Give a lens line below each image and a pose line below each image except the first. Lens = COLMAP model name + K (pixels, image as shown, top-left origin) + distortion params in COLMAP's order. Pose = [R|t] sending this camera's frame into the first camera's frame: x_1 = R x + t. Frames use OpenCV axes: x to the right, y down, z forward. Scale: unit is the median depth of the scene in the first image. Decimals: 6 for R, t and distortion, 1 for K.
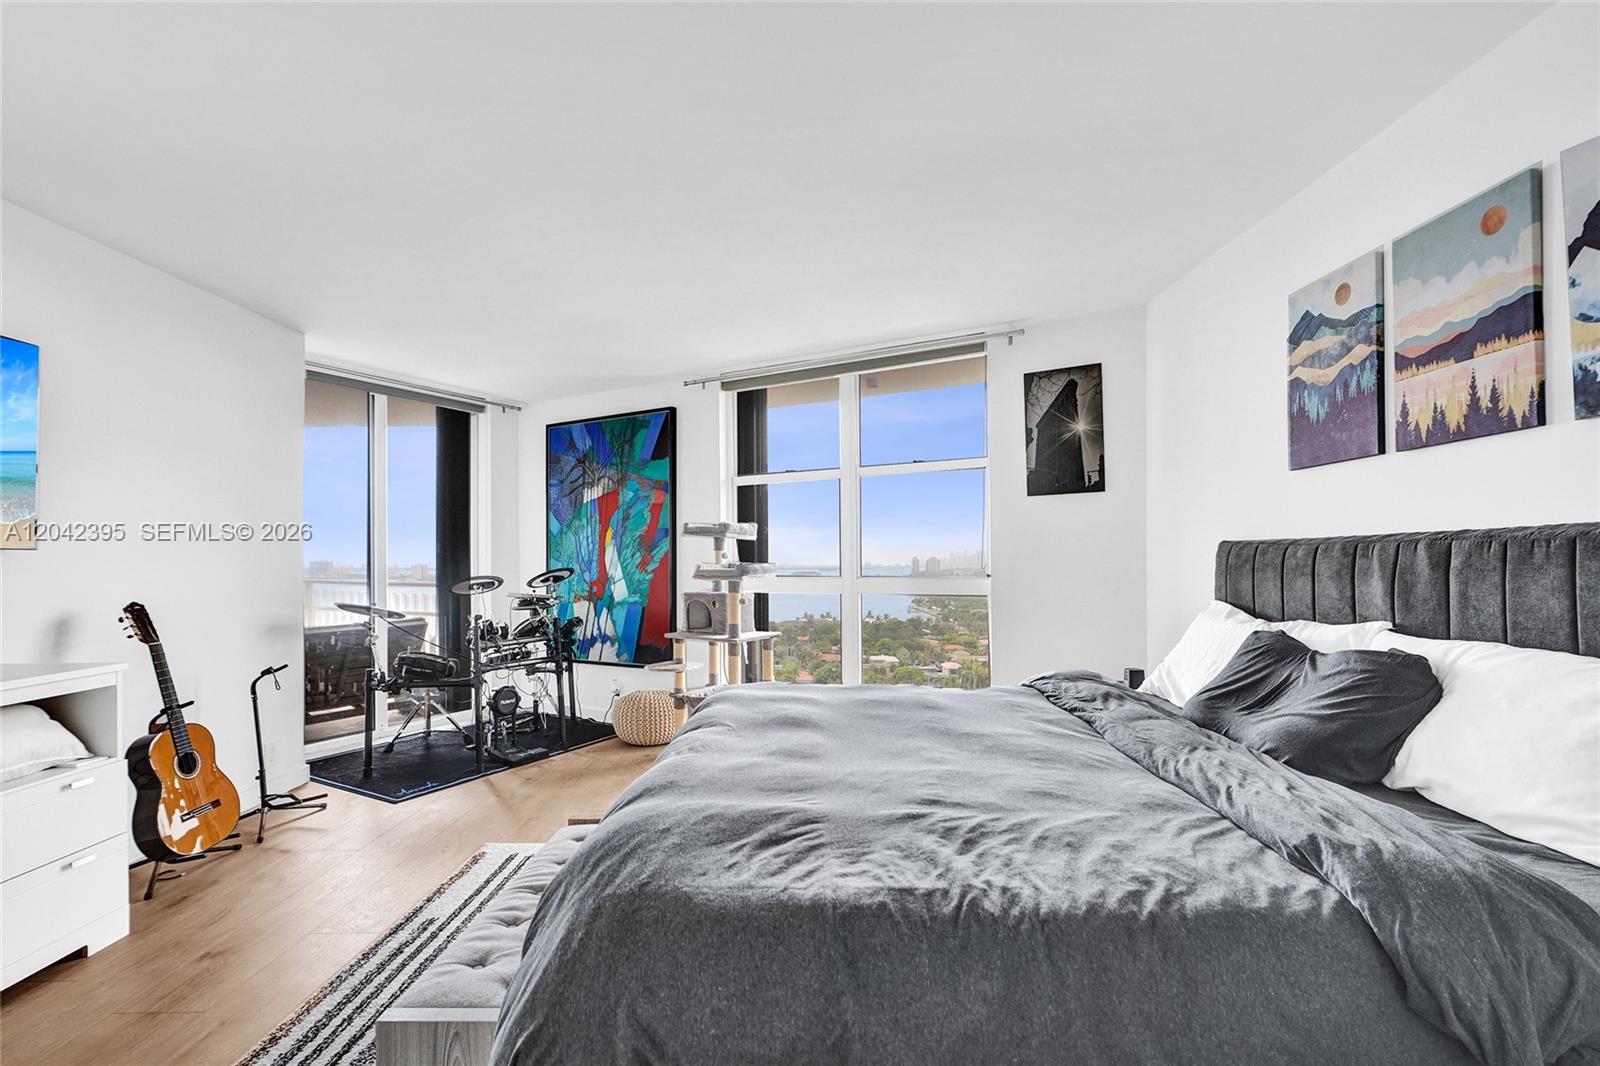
lens RADIAL K [[739.4, 0, 815.9], [0, 739.4, 558.4], [0, 0, 1]] dist [-0.004184, 0.000542]
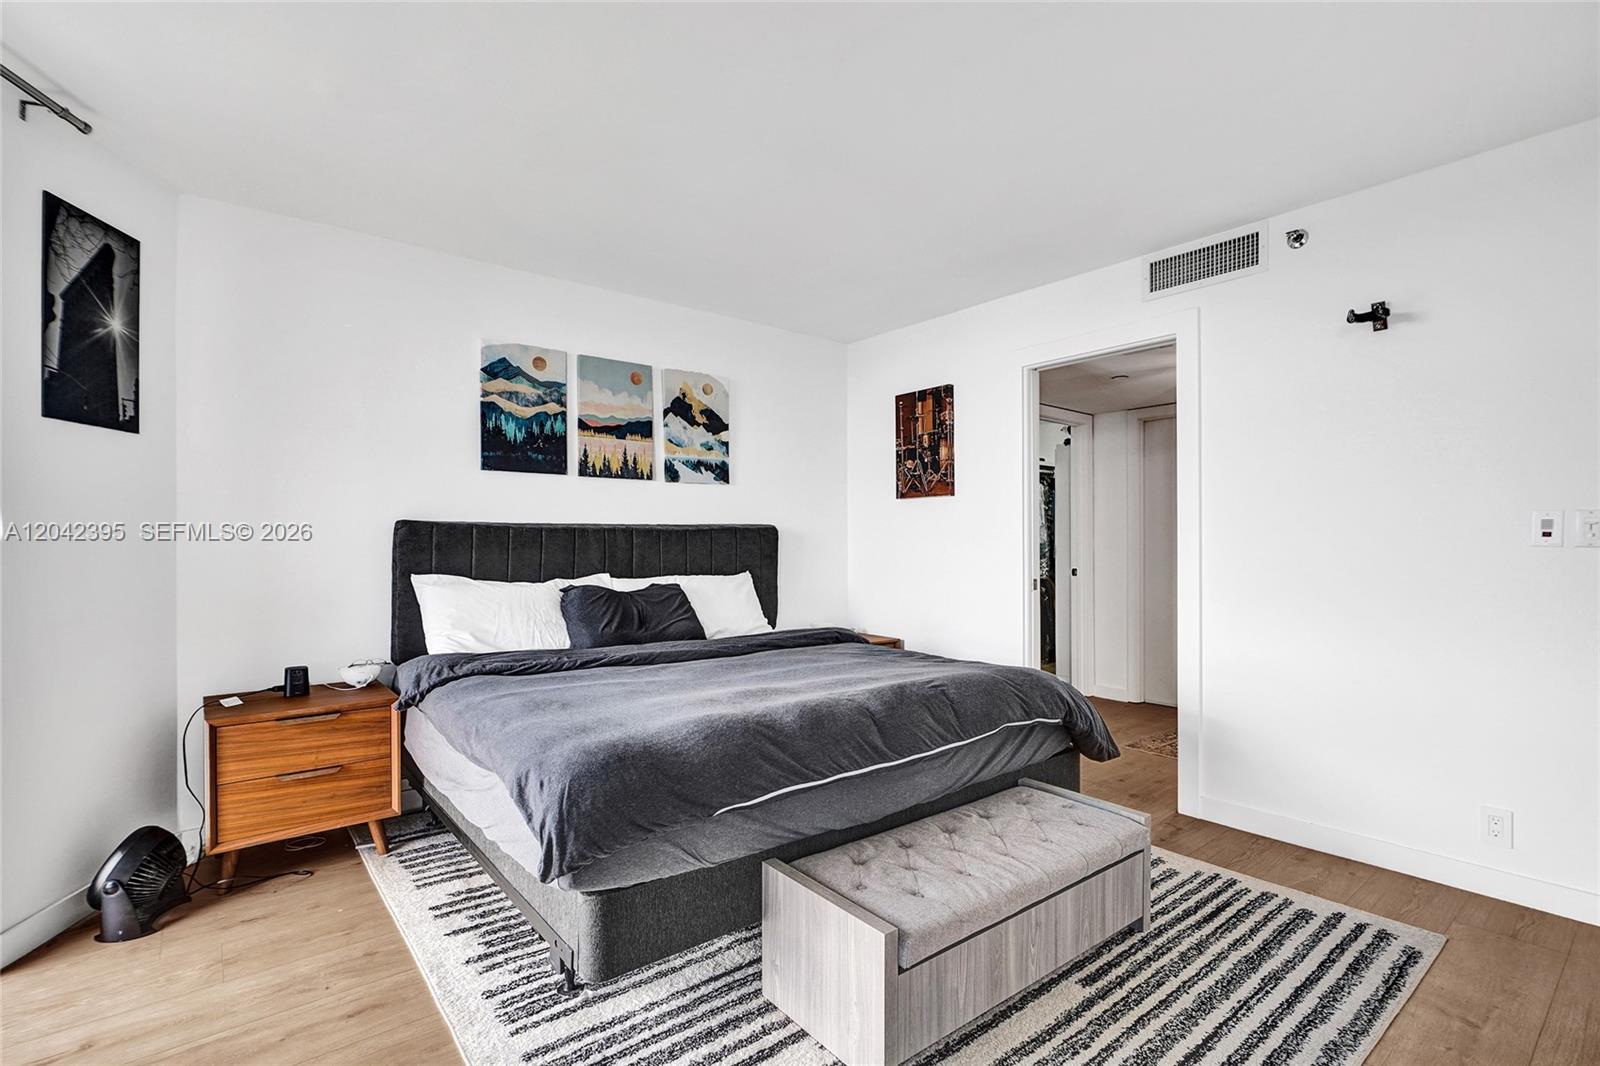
lens RADIAL K [[743.3, 0, 799.8], [0, 743.3, 543.3], [0, 0, 1]] dist [-0.005907, 0.000582]
pose [[-0.611833, 0.008365, 0.790943, -0.493941], [0.002213, 0.999958, -0.008864, 0.015651], [-0.790984, -0.003673, -0.611826, 0.910014]]
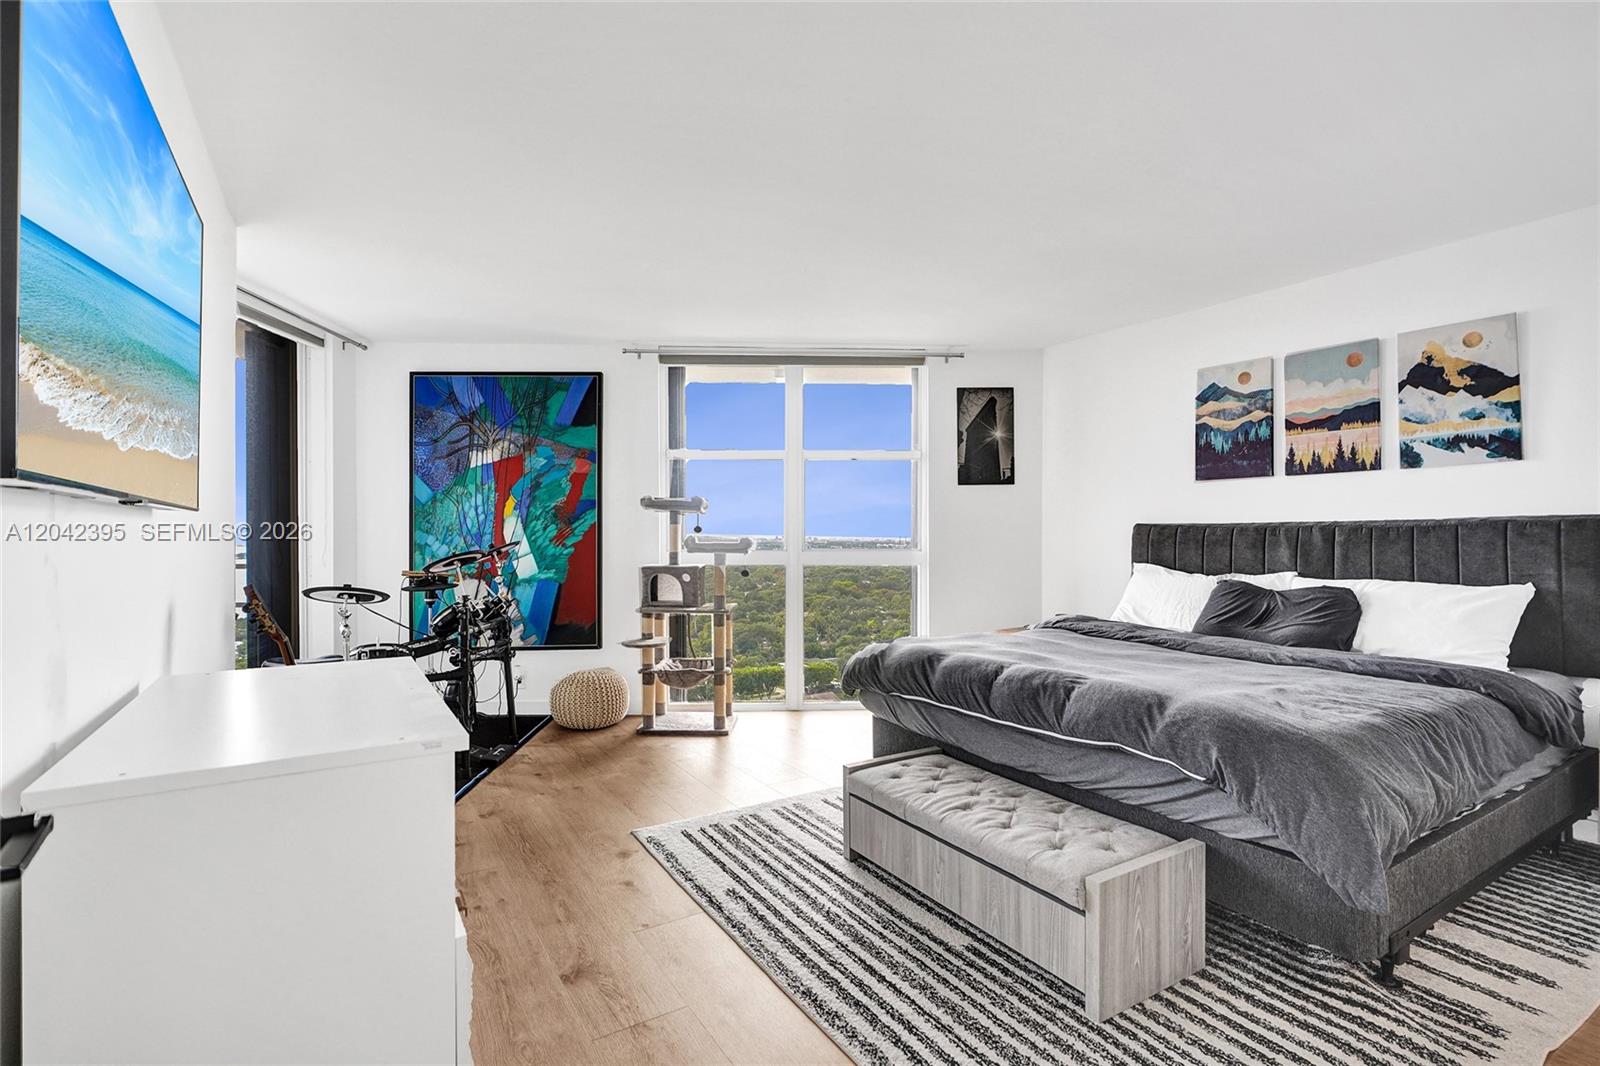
lens RADIAL K [[744.8, 0, 819.3], [0, 744.8, 535.1], [0, 0, 1]] dist [-0.002706, -0.000198]
pose [[0.846864, 0.005002, 0.531785, -0.603624], [-0.006953, 0.999974, 0.001666, 0.001268], [-0.531763, -0.005108, 0.846878, 0.048167]]
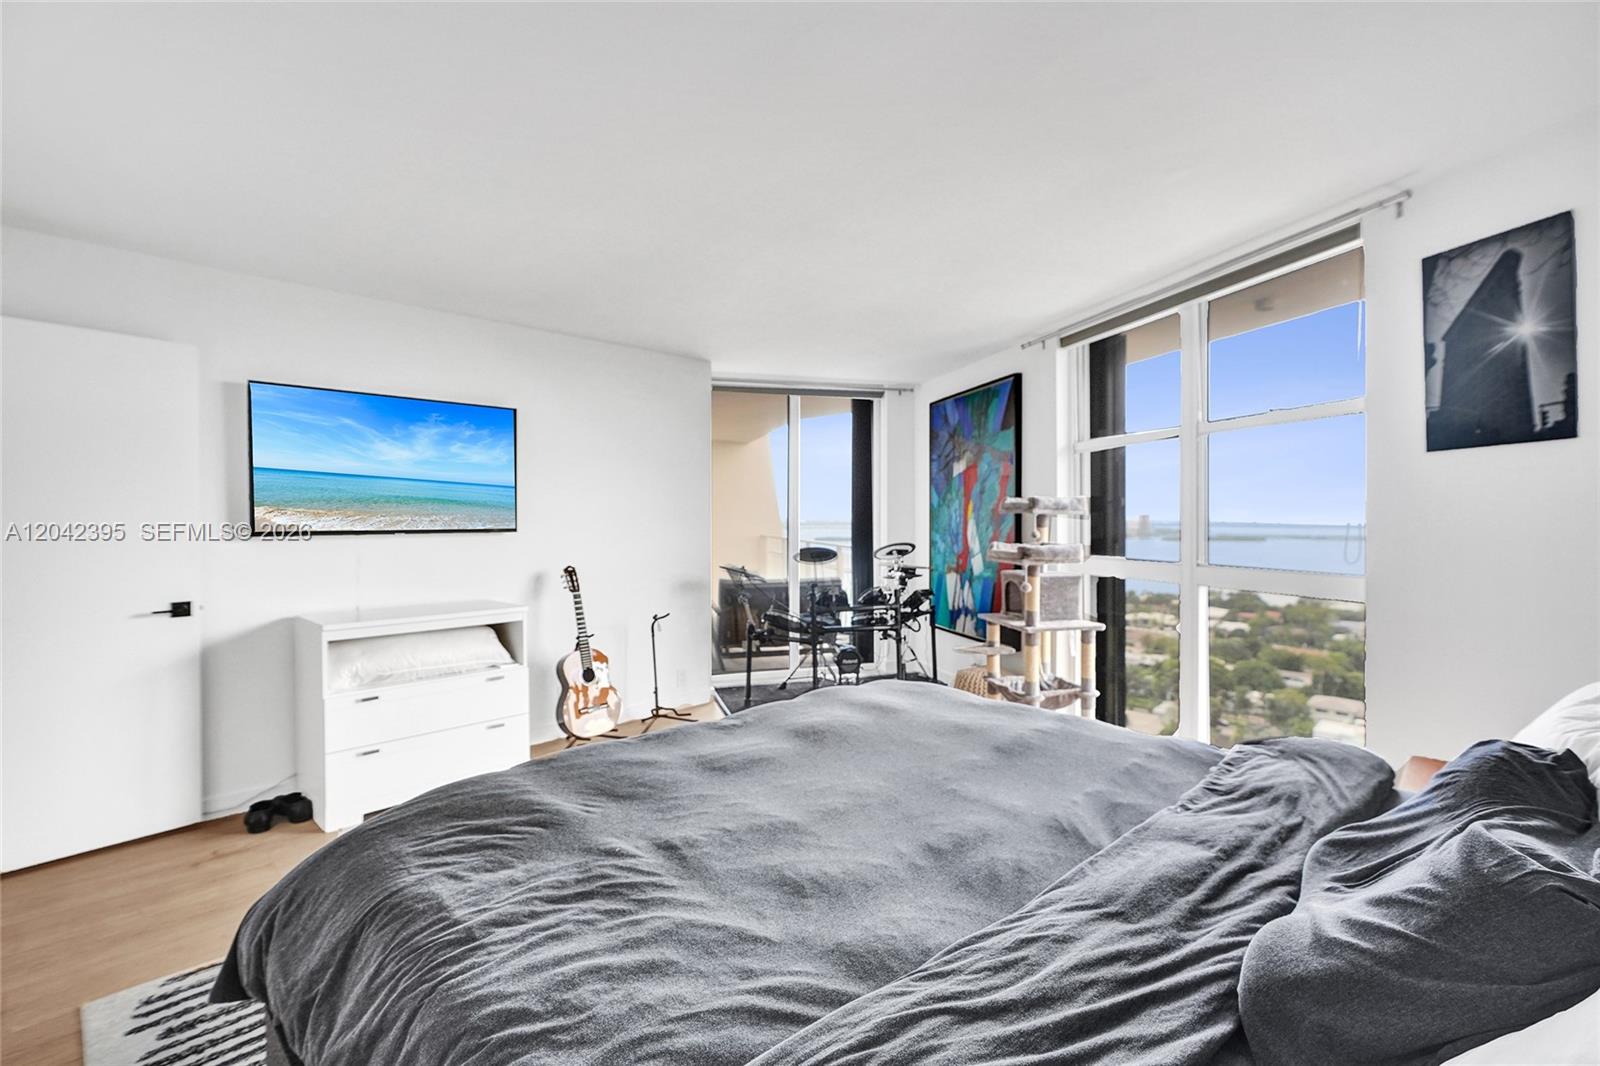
lens RADIAL K [[736.5, 0, 804.2], [0, 736.5, 523.7], [0, 0, 1]] dist [-0.005903, 0.001262]
pose [[0.710705, 0.007590, -0.703449, 0.355997], [0.001421, 0.999924, 0.012224, -0.031938], [0.703489, -0.009687, 0.710640, 0.183817]]
